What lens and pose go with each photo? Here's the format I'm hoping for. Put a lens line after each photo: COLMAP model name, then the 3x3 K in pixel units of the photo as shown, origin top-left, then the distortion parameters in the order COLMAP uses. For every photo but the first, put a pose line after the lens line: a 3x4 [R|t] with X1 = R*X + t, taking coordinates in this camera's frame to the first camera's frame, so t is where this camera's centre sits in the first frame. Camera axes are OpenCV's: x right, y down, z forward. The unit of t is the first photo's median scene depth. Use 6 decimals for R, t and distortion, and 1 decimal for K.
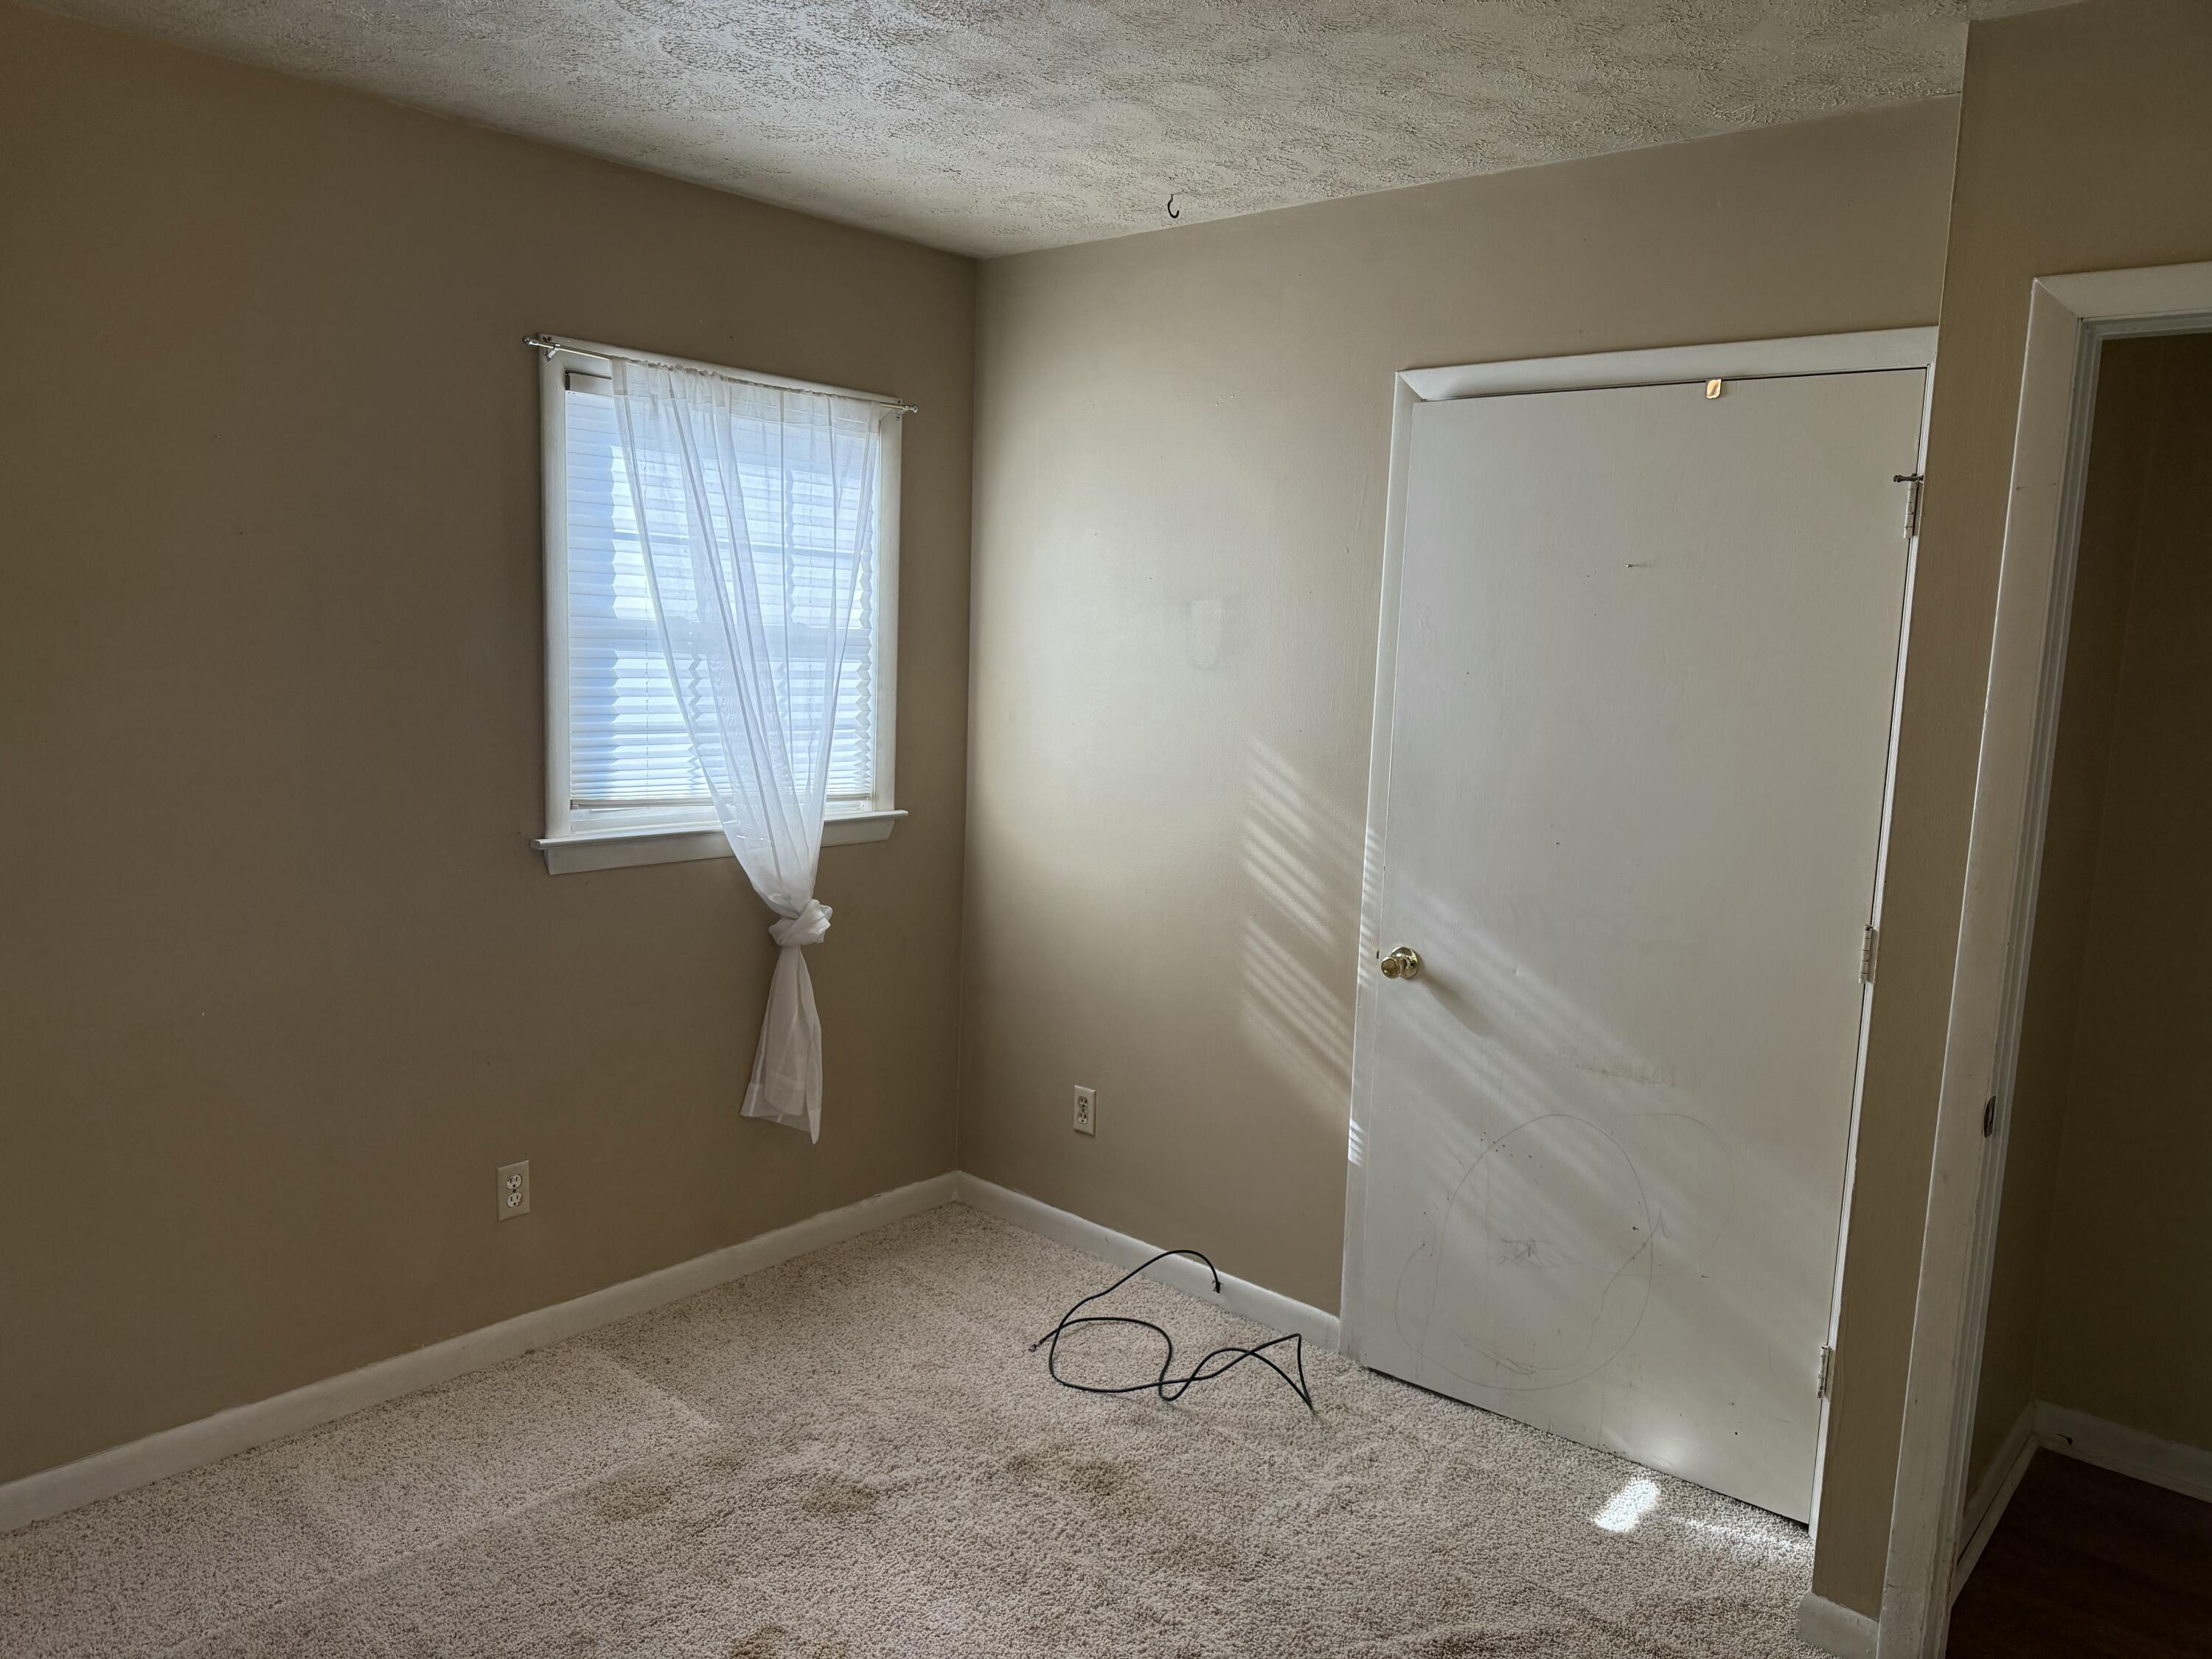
lens RADIAL K [[1555.4, 0, 1108.3], [0, 1555.4, 838.9], [0, 0, 1]] dist [0.081139, -0.087767]
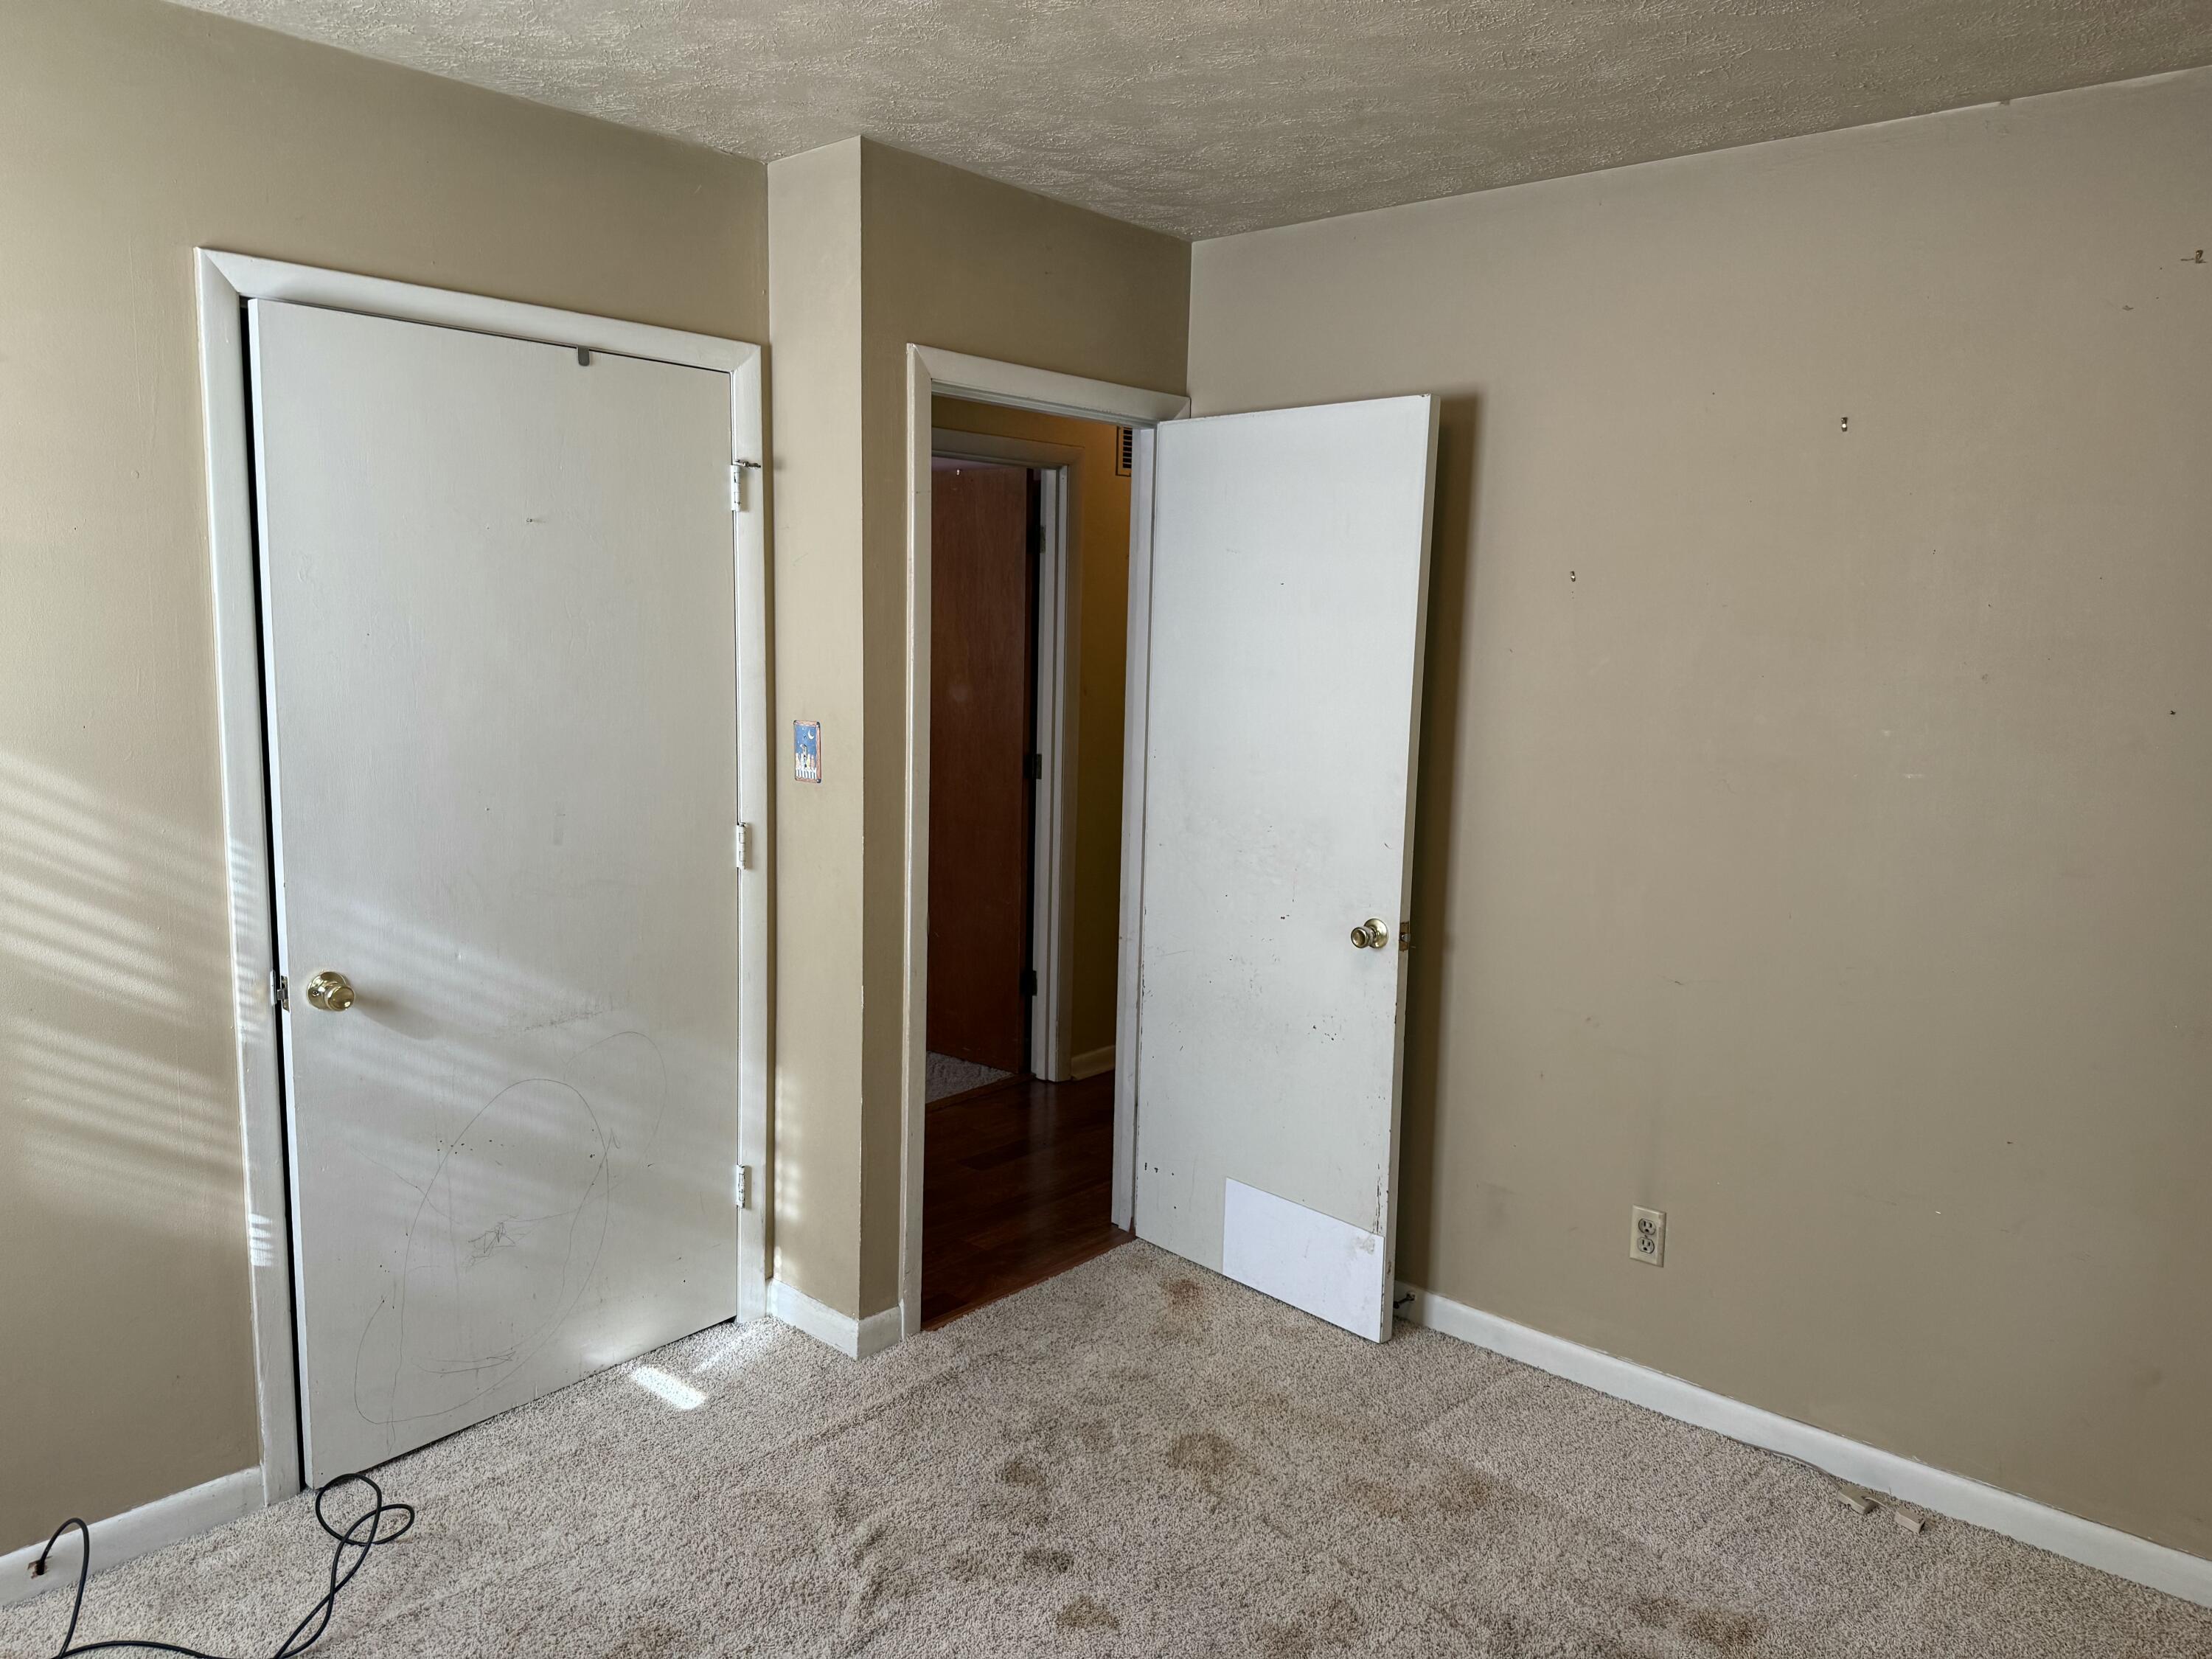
lens RADIAL K [[1555.4, 0, 1109.0], [0, 1555.4, 818.5], [0, 0, 1]] dist [0.081139, -0.087767]
pose [[0.026235, -0.174760, 0.984262, -0.609289], [0.112422, 0.978870, 0.170806, -0.106373], [-0.993314, 0.106172, 0.045327, 0.549248]]
